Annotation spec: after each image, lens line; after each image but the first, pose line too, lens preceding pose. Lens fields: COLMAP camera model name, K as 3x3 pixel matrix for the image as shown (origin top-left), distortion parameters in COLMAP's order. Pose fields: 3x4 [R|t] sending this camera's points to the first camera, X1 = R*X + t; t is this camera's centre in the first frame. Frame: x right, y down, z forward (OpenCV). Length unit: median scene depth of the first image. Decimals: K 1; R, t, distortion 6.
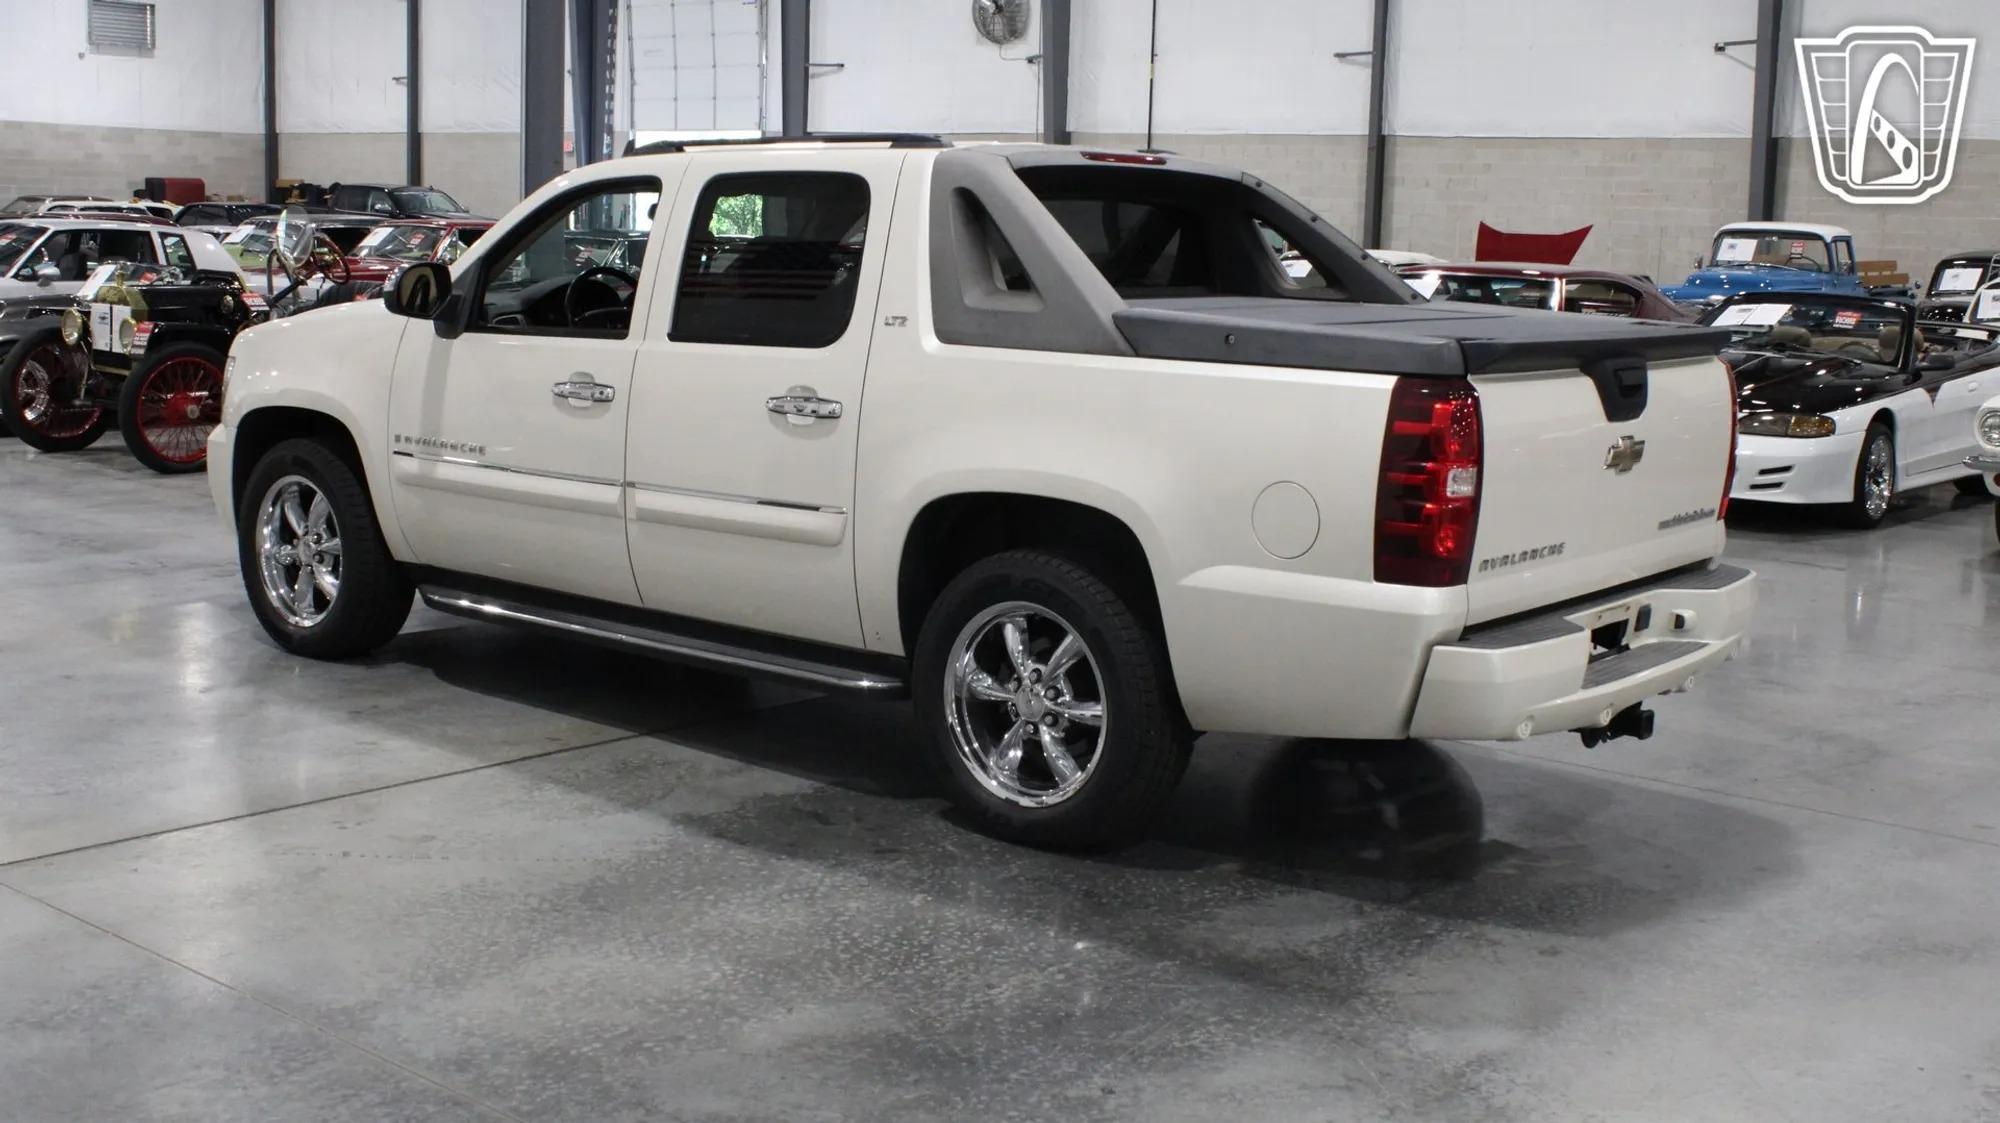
lens RADIAL K [[2201.3, 0, 996.6], [0, 2201.3, 568.3], [0, 0, 1]] dist [-0.080950, 0.032739]
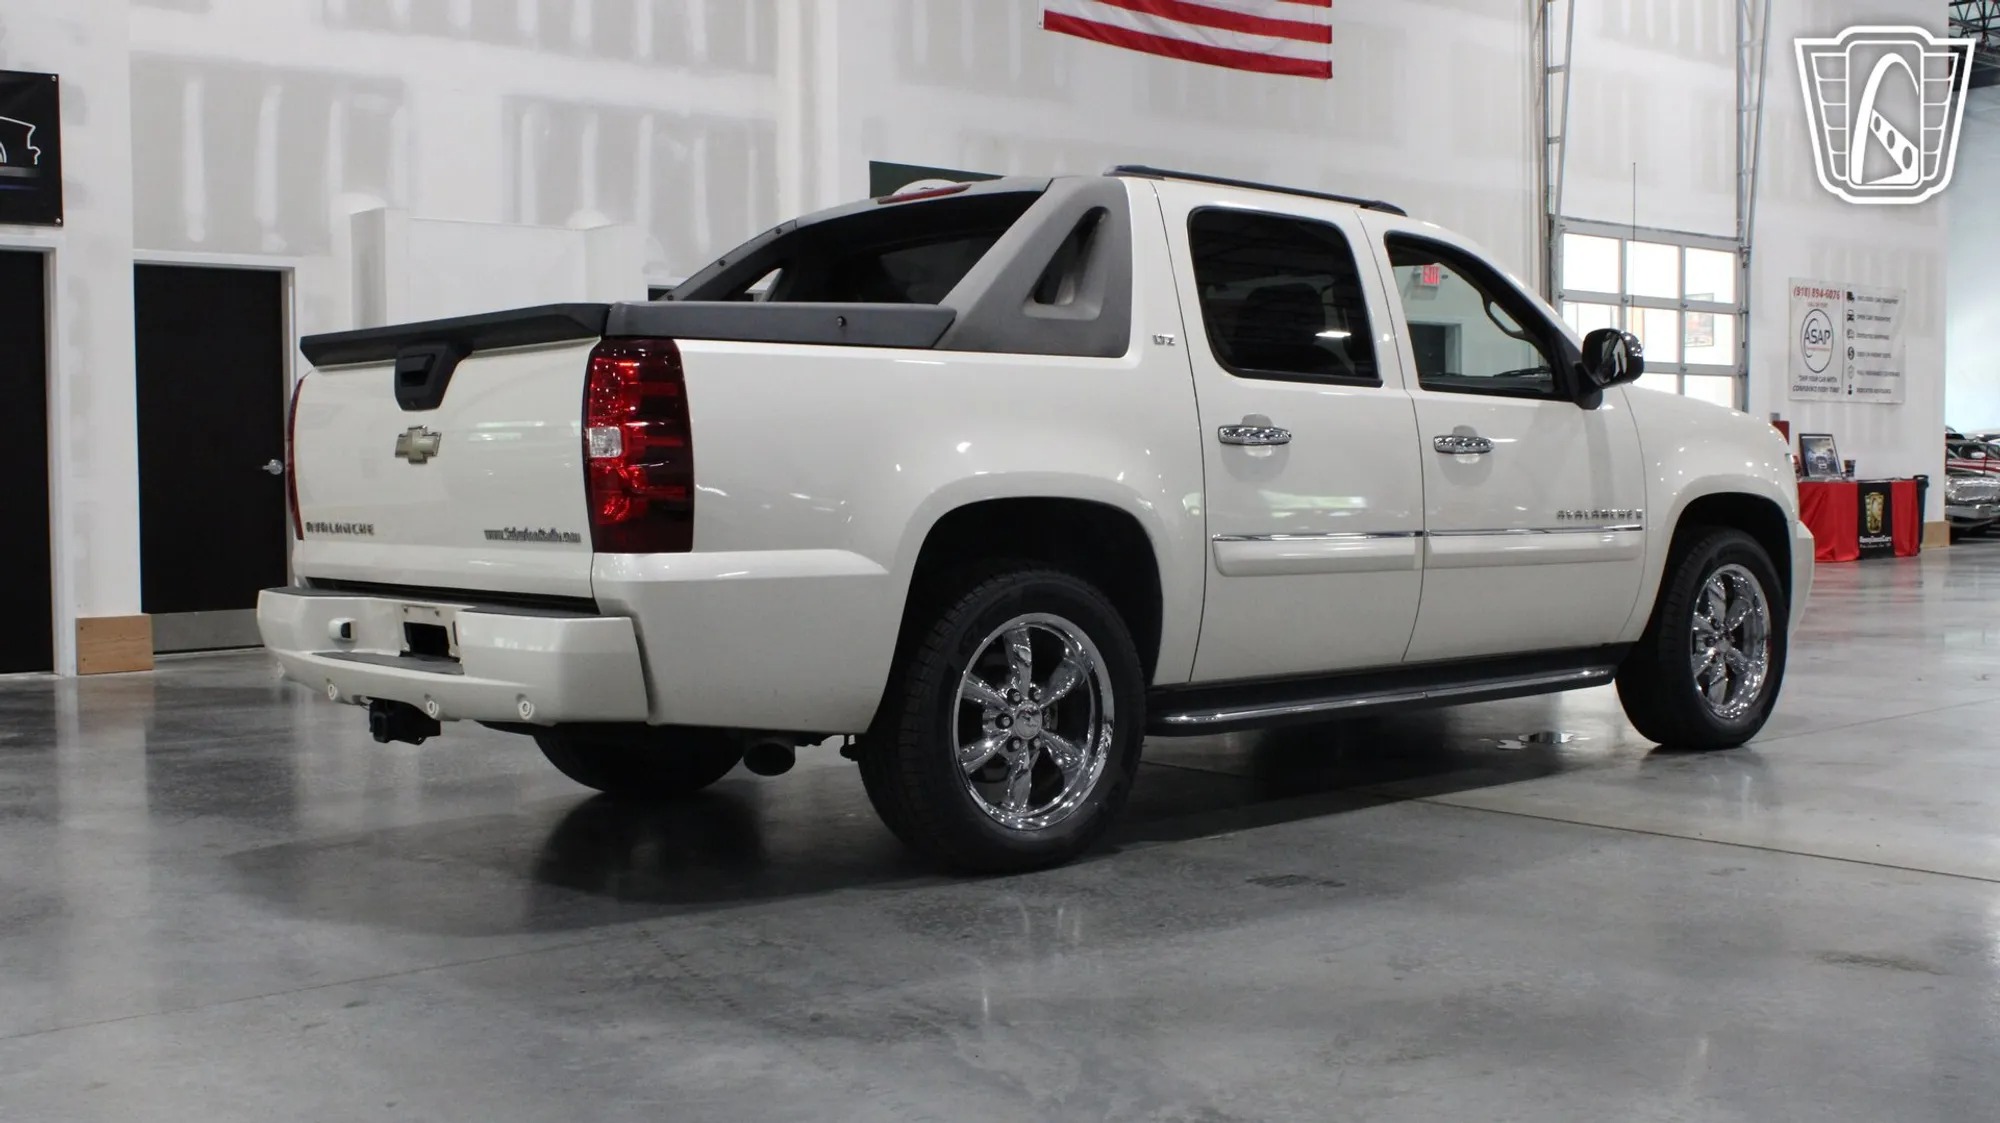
lens RADIAL K [[2201.3, 0, 996.6], [0, 2201.3, 568.3], [0, 0, 1]] dist [-0.080950, 0.032739]
pose [[-0.177518, 0.017172, -0.983968, 1.190419], [-0.156364, 0.986654, 0.045429, -0.082028], [0.971616, 0.161922, -0.172464, 1.420134]]
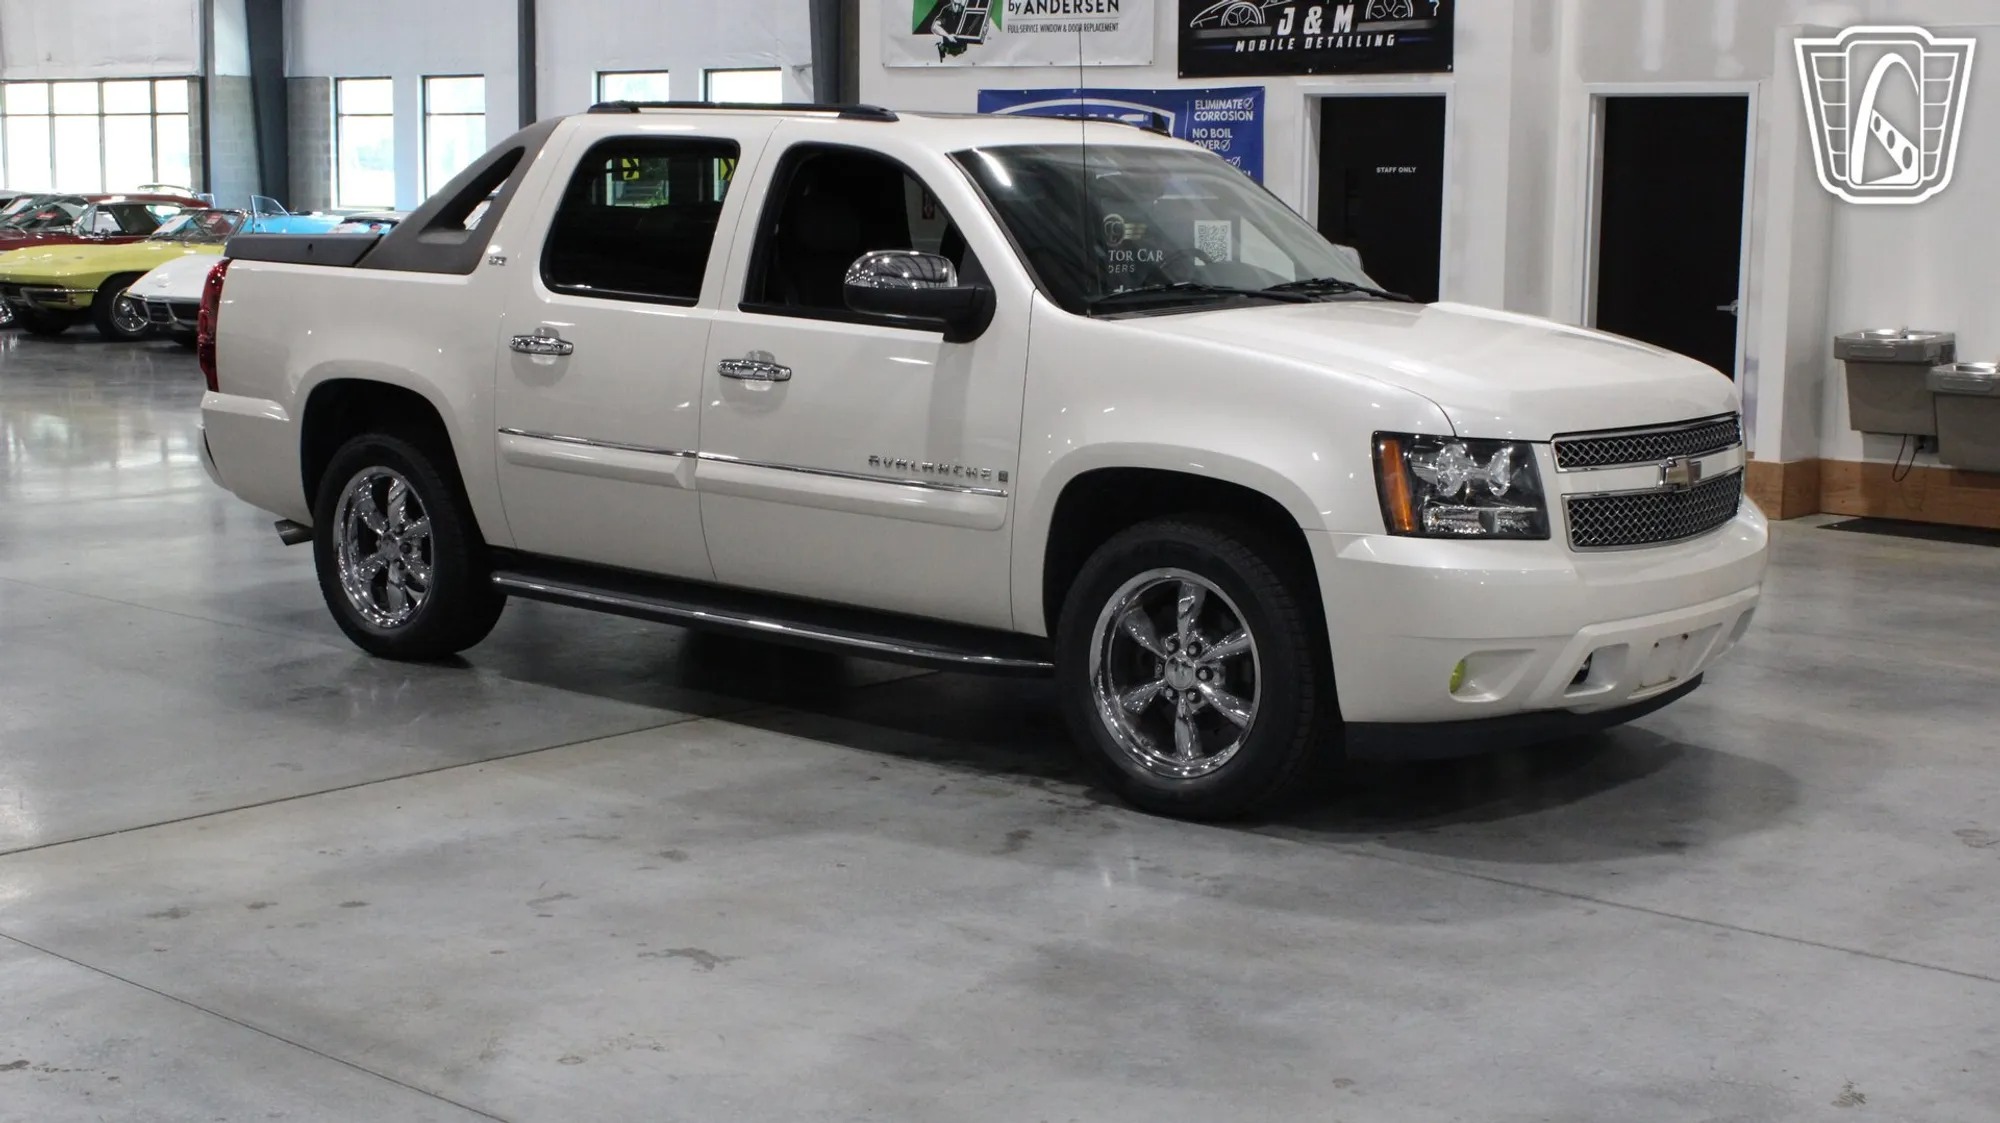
lens RADIAL K [[2653.8, 0, 1000.0], [0, 2653.8, 561.5], [0, 0, 1]] dist [-0.060213, 0.046396]
pose [[-0.998732, -0.049768, 0.007547, -0.151277], [-0.045169, 0.952232, 0.302018, -0.457130], [-0.022217, 0.301294, -0.953272, 2.776543]]
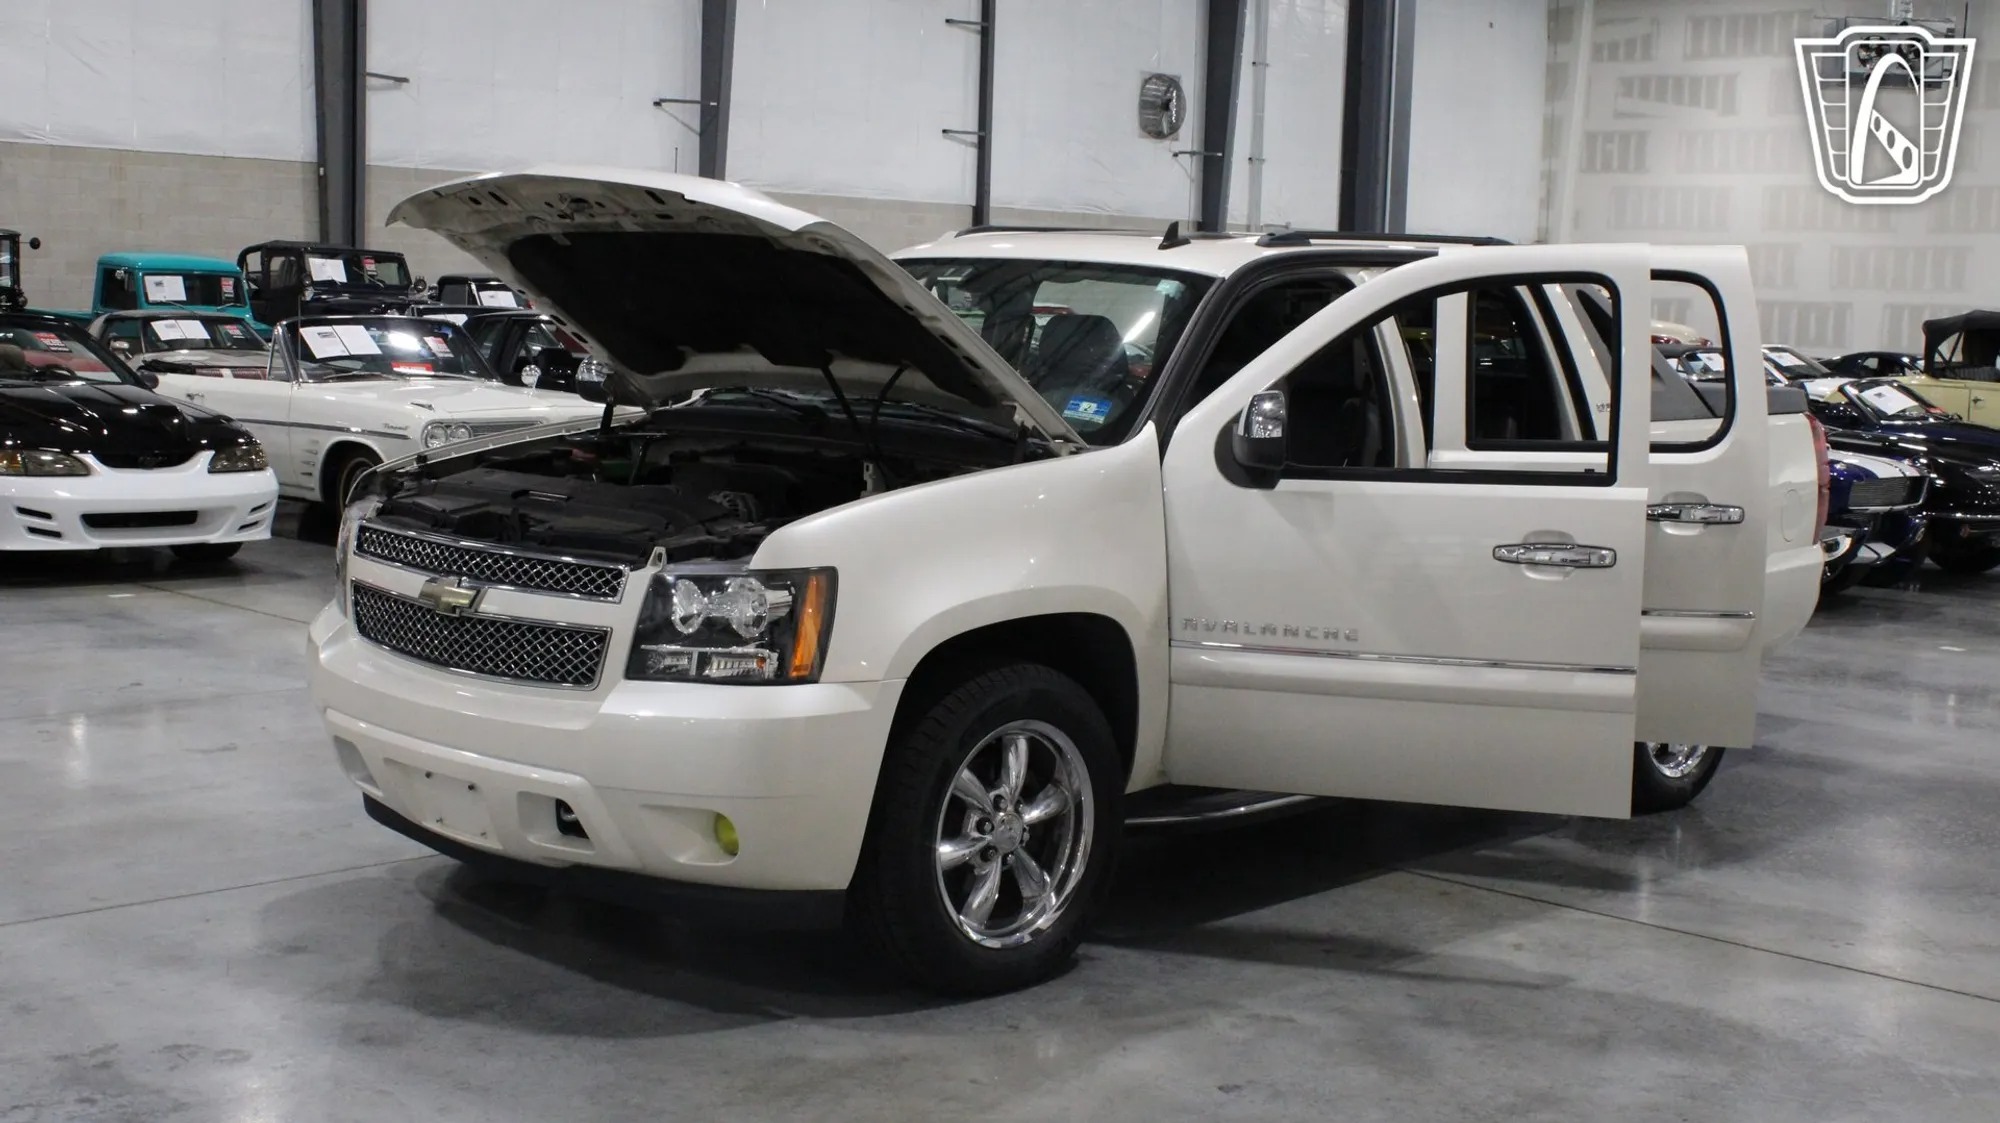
lens RADIAL K [[2422.8, 0, 1000.0], [0, 2422.8, 561.5], [0, 0, 1]] dist [-0.089403, 0.016771]
pose [[0.078260, -0.138234, 0.987303, -1.415371], [0.132243, 0.983028, 0.127153, -0.250080], [-0.988123, 0.120613, 0.095212, 1.270915]]
